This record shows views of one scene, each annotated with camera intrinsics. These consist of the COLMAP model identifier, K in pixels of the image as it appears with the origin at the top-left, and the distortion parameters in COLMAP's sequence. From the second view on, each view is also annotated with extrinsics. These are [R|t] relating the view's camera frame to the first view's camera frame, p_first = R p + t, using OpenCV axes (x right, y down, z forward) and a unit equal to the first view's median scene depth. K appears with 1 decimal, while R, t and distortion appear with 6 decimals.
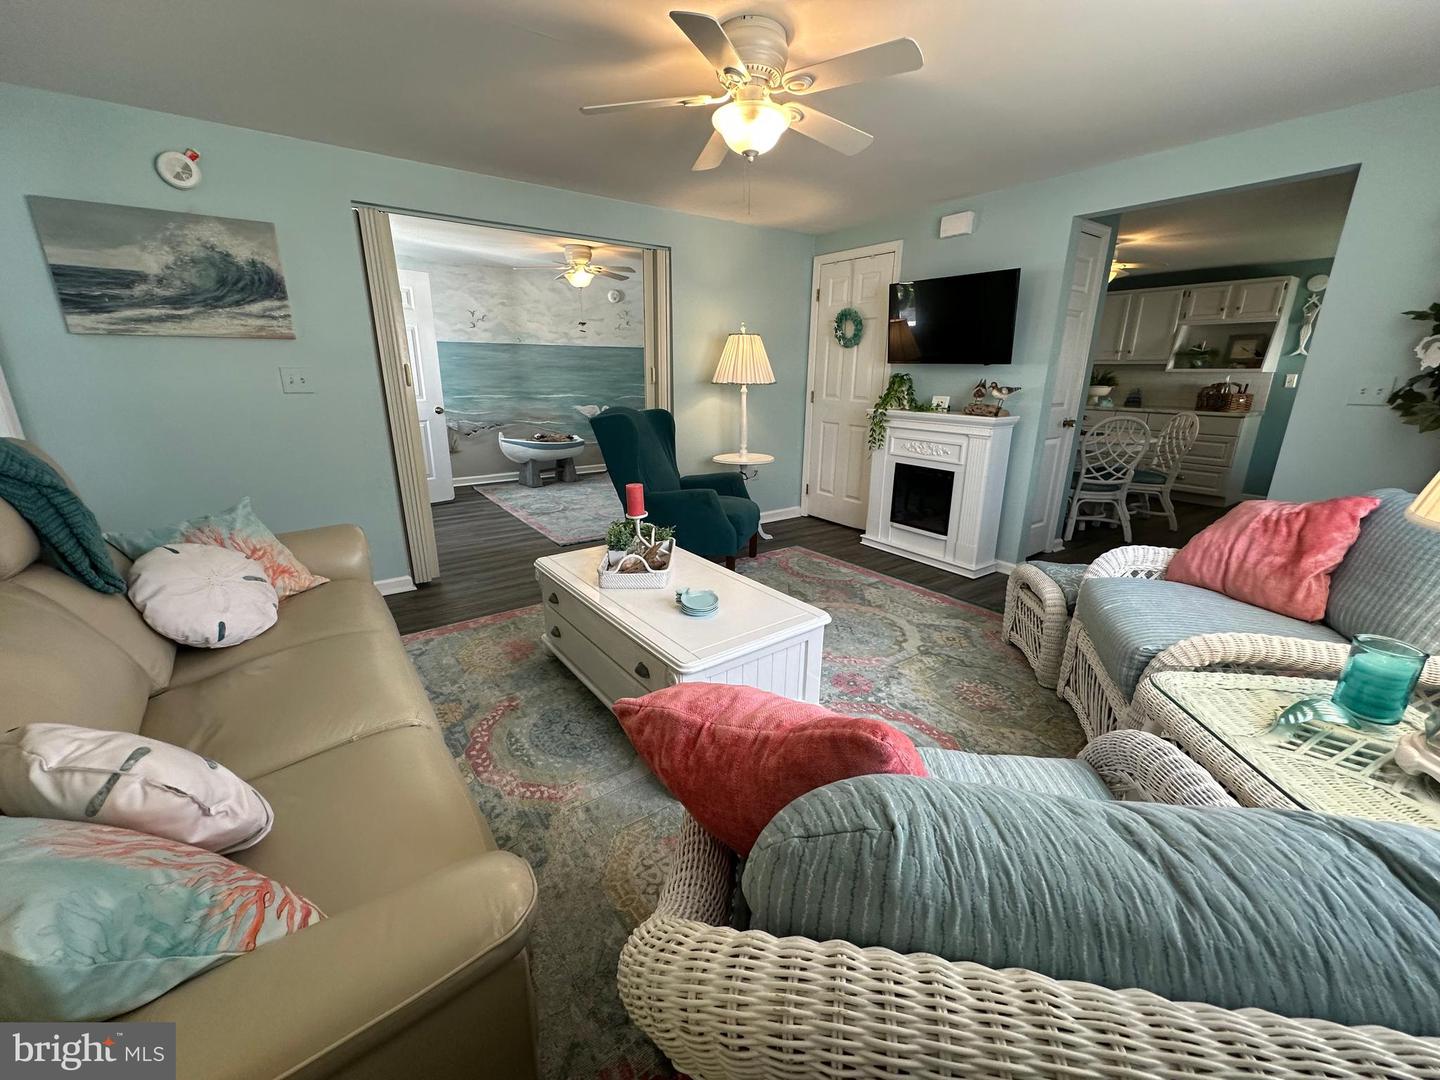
lens RADIAL K [[578.9, 0, 722.4], [0, 578.9, 538.2], [0, 0, 1]] dist [0.003404, -0.000296]
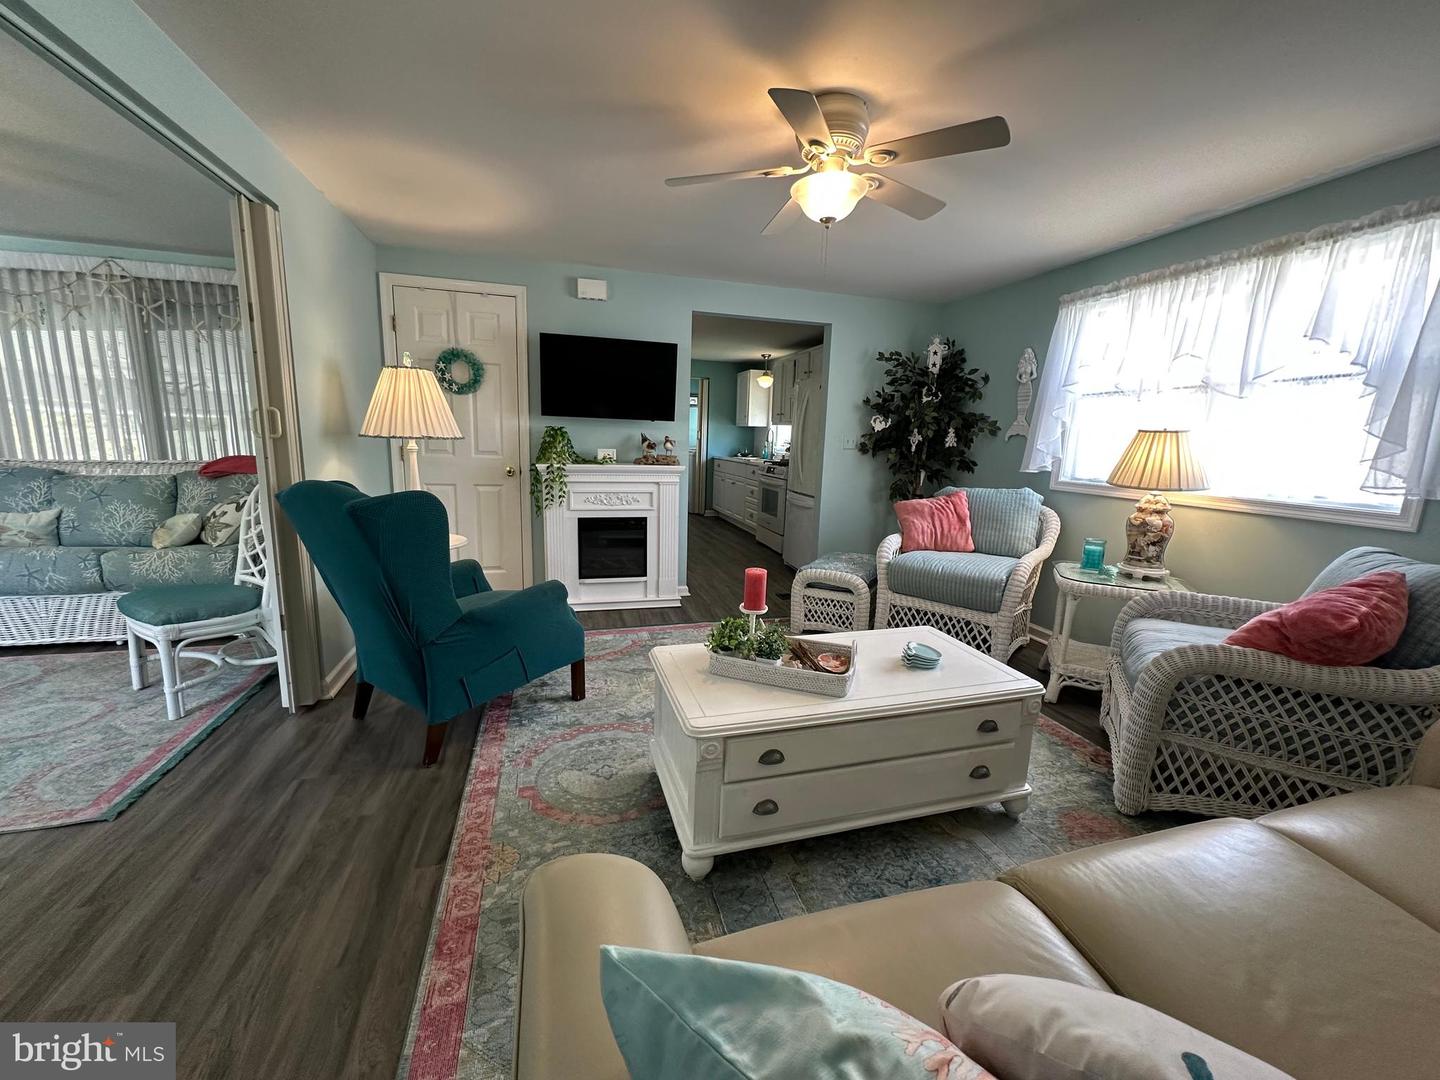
lens RADIAL K [[578.9, 0, 716.2], [0, 578.9, 544.7], [0, 0, 1]] dist [0.003404, -0.000296]
pose [[0.349719, -0.173496, 0.920650, -0.515549], [0.236849, 0.967153, 0.092290, -0.122582], [-0.906421, 0.185780, 0.379324, 0.438020]]
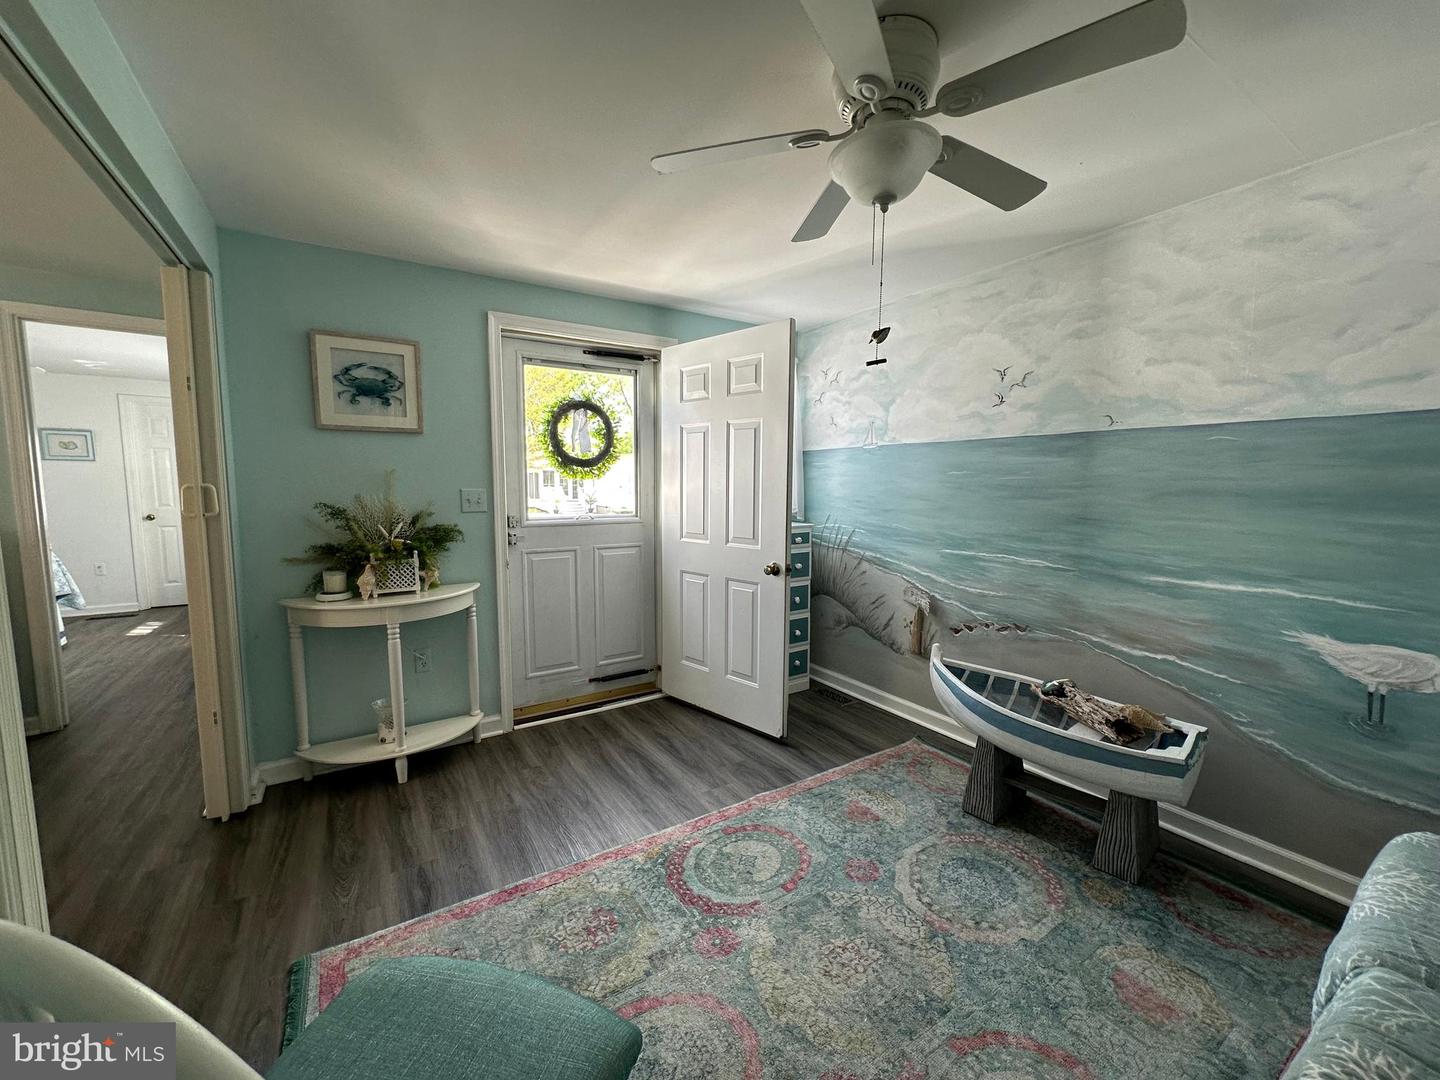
lens RADIAL K [[578.9, 0, 733.3], [0, 578.9, 535.7], [0, 0, 1]] dist [0.003404, -0.000296]
pose [[-0.073963, 0.081004, -0.993966, 0.047019], [-0.287892, 0.952527, 0.099049, -0.387089], [0.954803, 0.293480, -0.047131, 1.303152]]
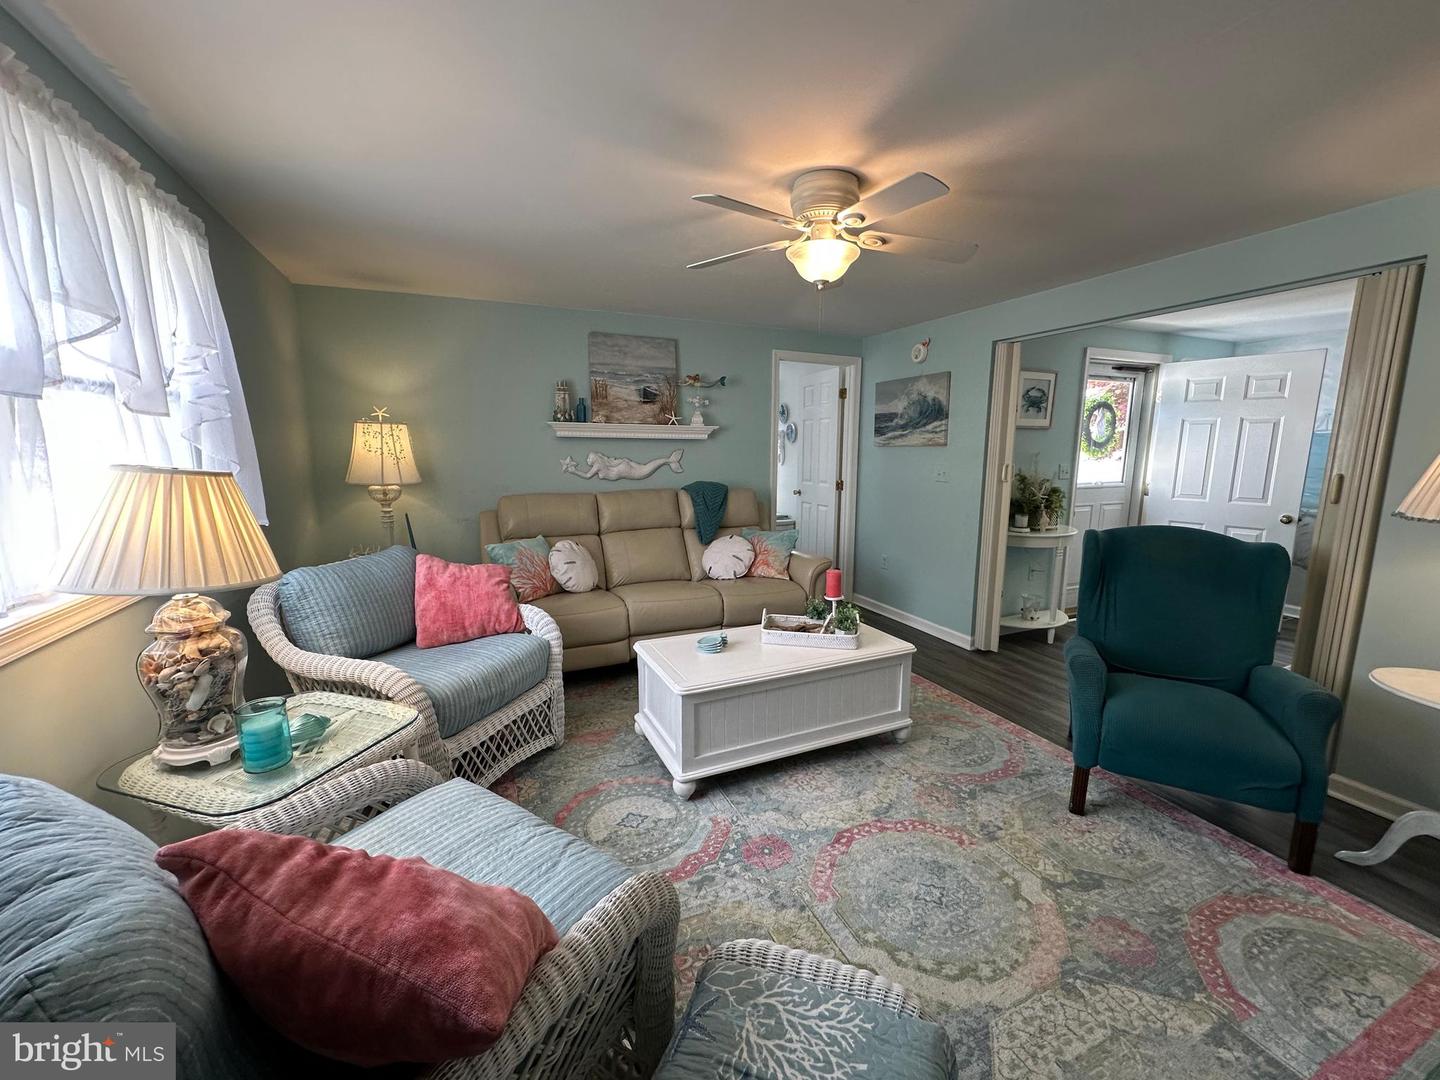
lens RADIAL K [[578.9, 0, 720.7], [0, 578.9, 539.3], [0, 0, 1]] dist [0.003404, -0.000296]
pose [[-0.210784, 0.147400, -0.966356, 0.576332], [-0.281544, 0.937522, 0.204413, -0.187606], [0.936111, 0.315158, -0.156115, 0.554883]]
